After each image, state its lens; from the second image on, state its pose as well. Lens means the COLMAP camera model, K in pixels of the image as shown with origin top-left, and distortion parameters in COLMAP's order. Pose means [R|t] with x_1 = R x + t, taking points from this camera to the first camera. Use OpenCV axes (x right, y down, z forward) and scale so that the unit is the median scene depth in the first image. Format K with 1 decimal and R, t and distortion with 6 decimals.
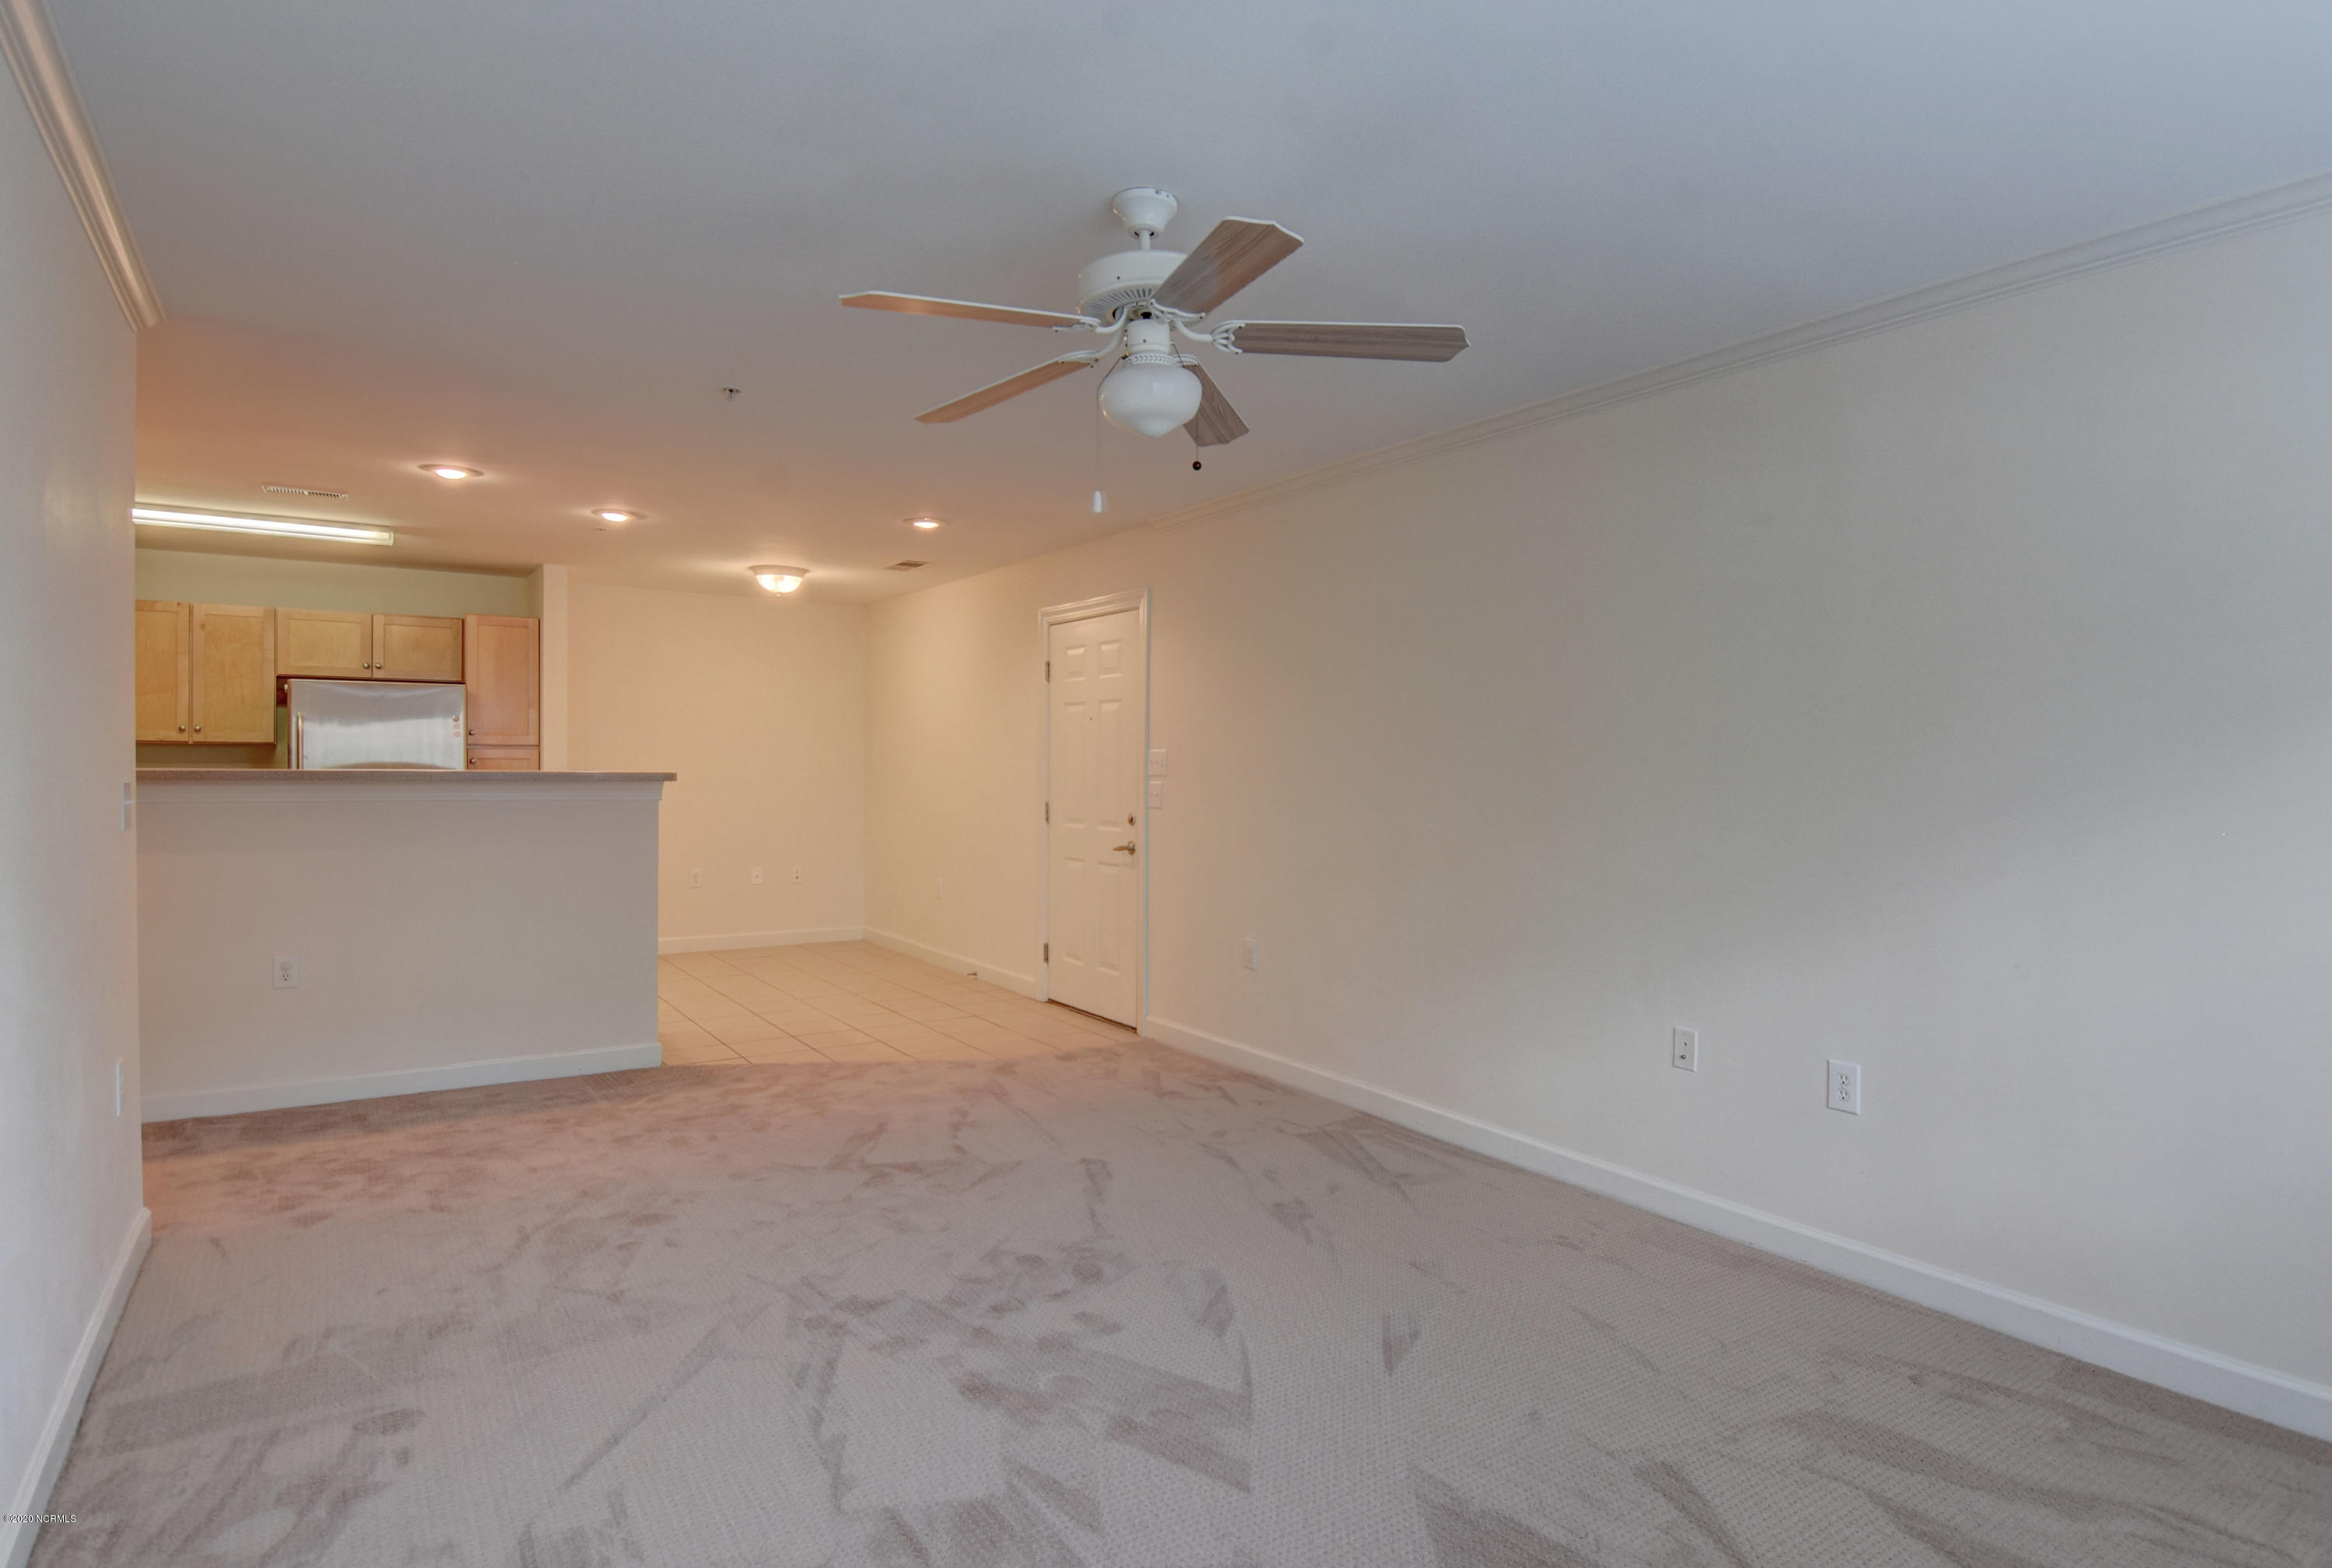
lens RADIAL K [[1236.6, 0, 1166.0], [0, 1236.6, 784.0], [0, 0, 1]] dist [-0.023678, -0.000455]
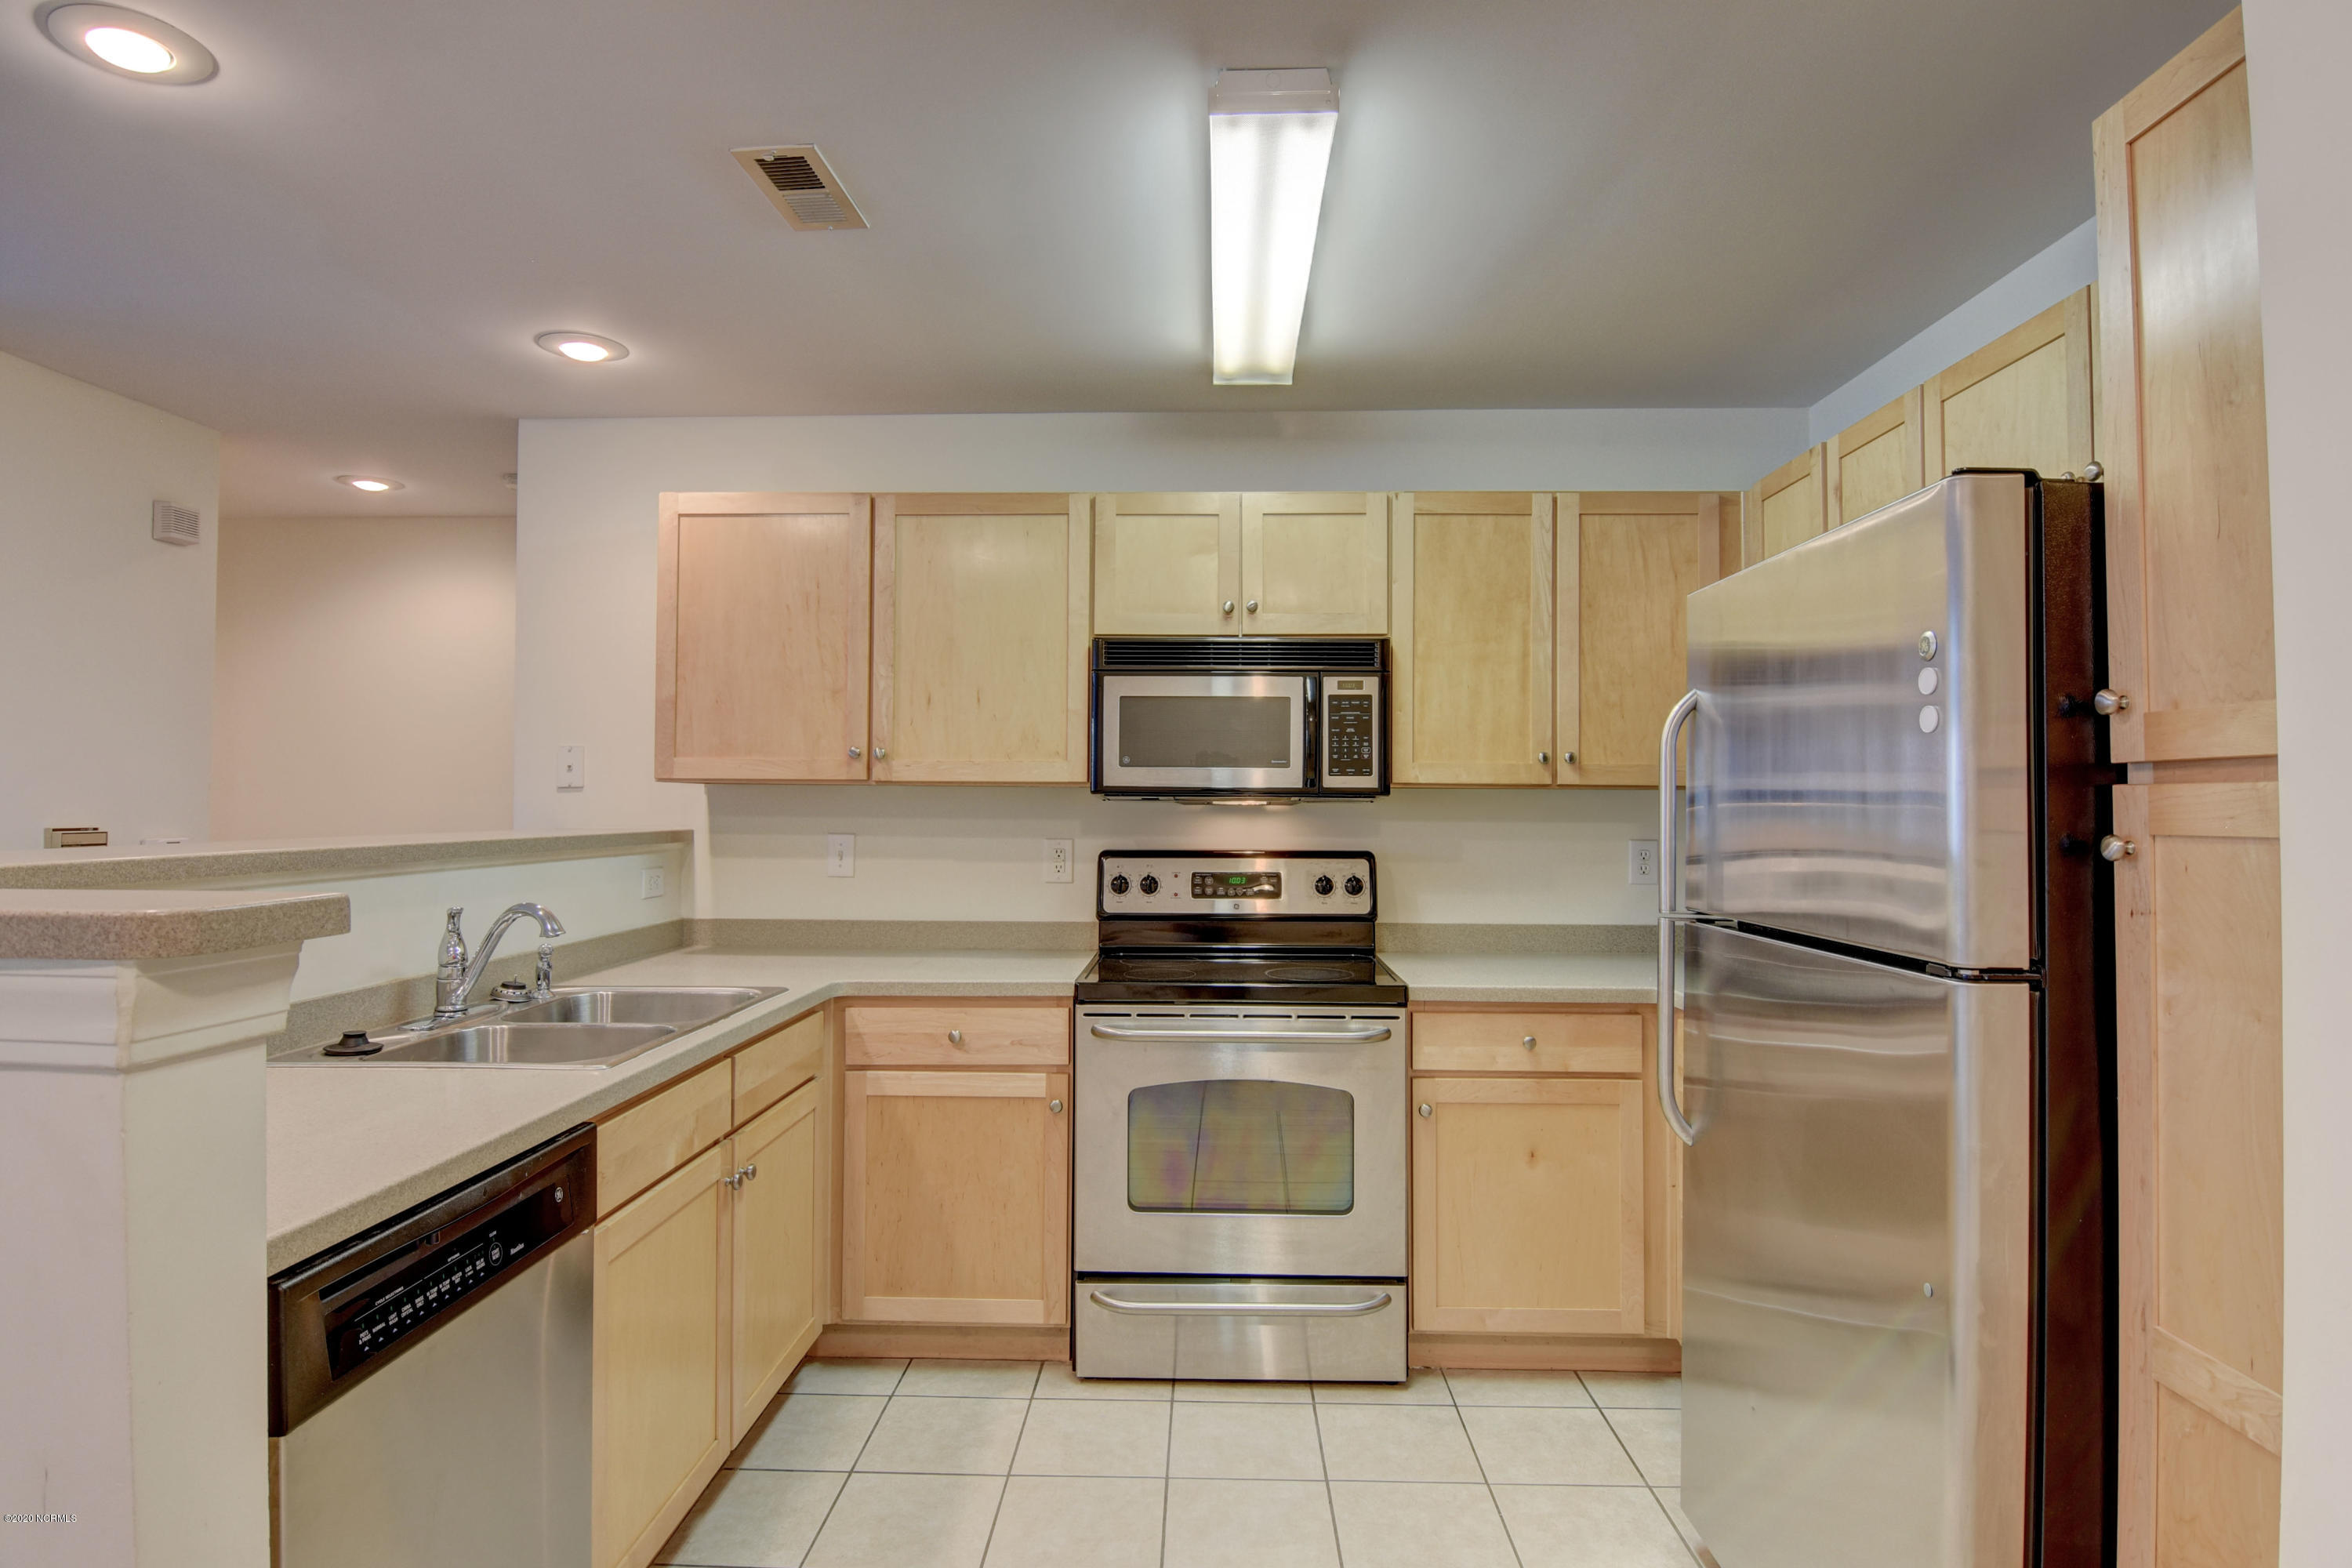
lens RADIAL K [[1239.1, 0, 1177.5], [0, 1239.1, 773.8], [0, 0, 1]] dist [0.004085, -0.019033]
pose [[-0.573304, -0.029225, -0.818821, -0.514182], [-0.020430, 0.999563, -0.021372, -0.037110], [0.819088, 0.004476, -0.573651, 1.589290]]
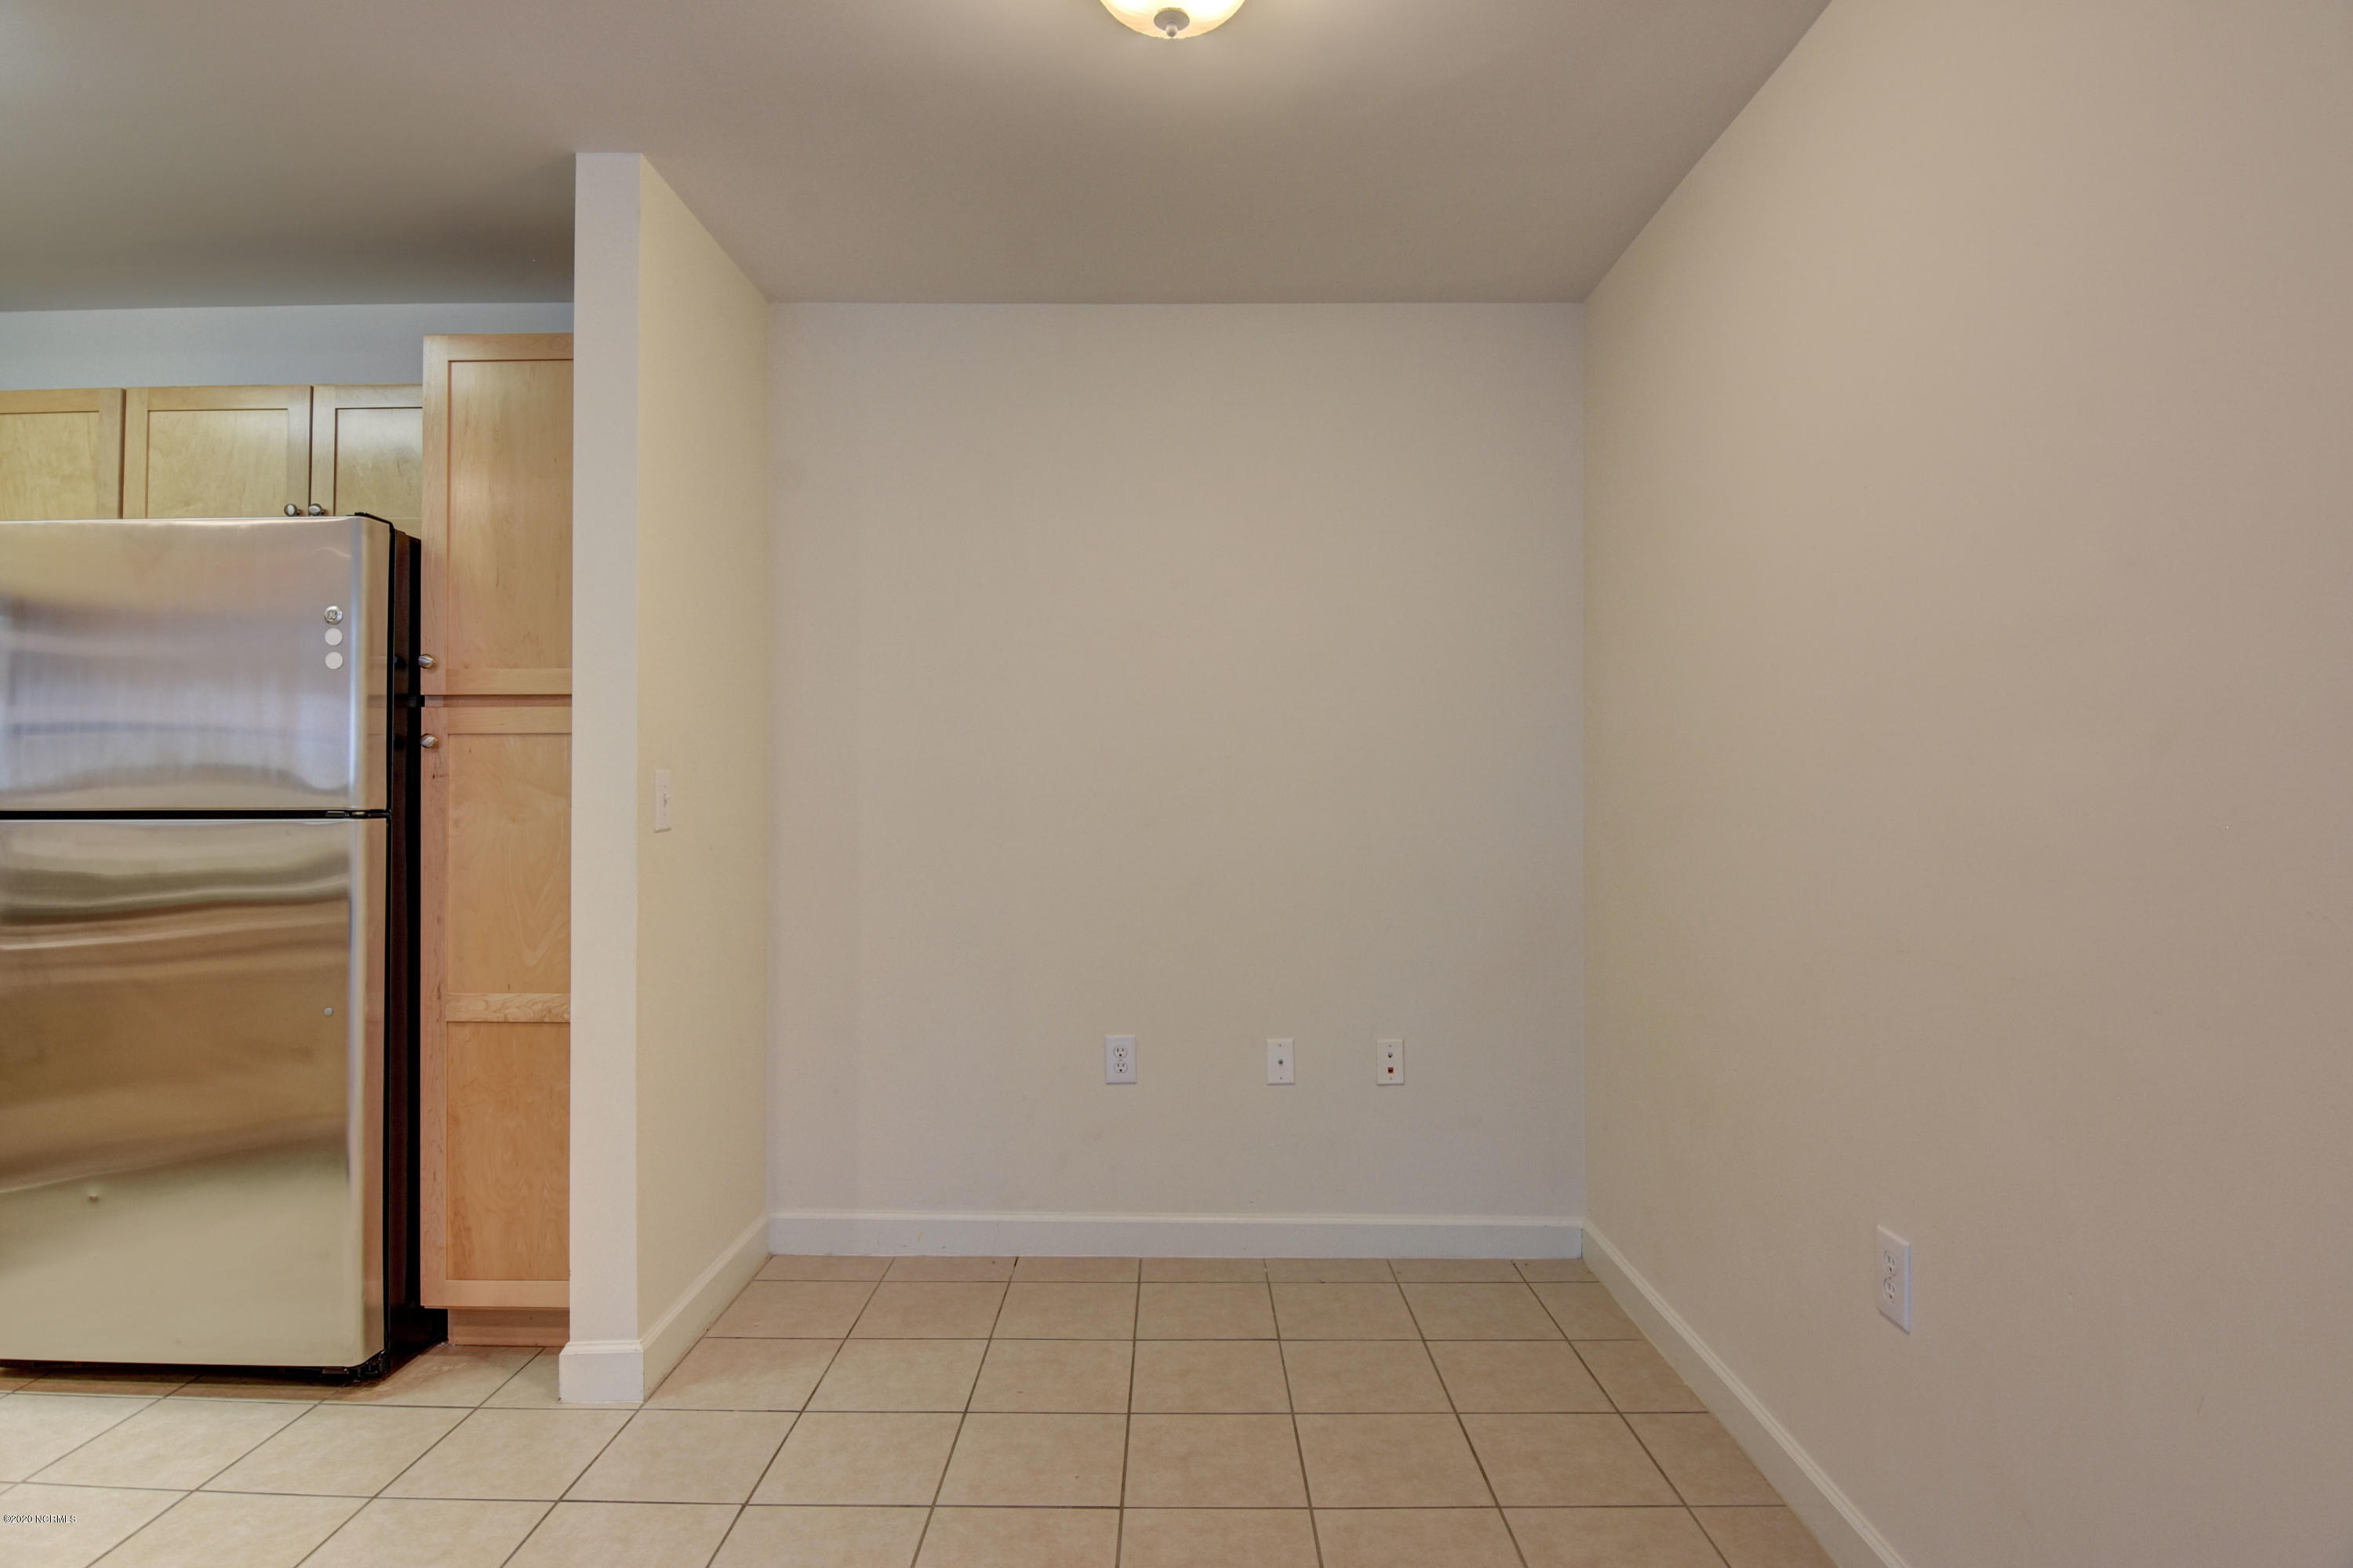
lens RADIAL K [[1239.6, 0, 1178.0], [0, 1239.6, 773.8], [0, 0, 1]] dist [0.004085, -0.019033]
pose [[0.829877, -0.014589, -0.557756, -0.295977], [-0.002066, 0.999571, -0.029220, 0.001596], [0.557943, 0.025401, 0.829490, 1.321381]]
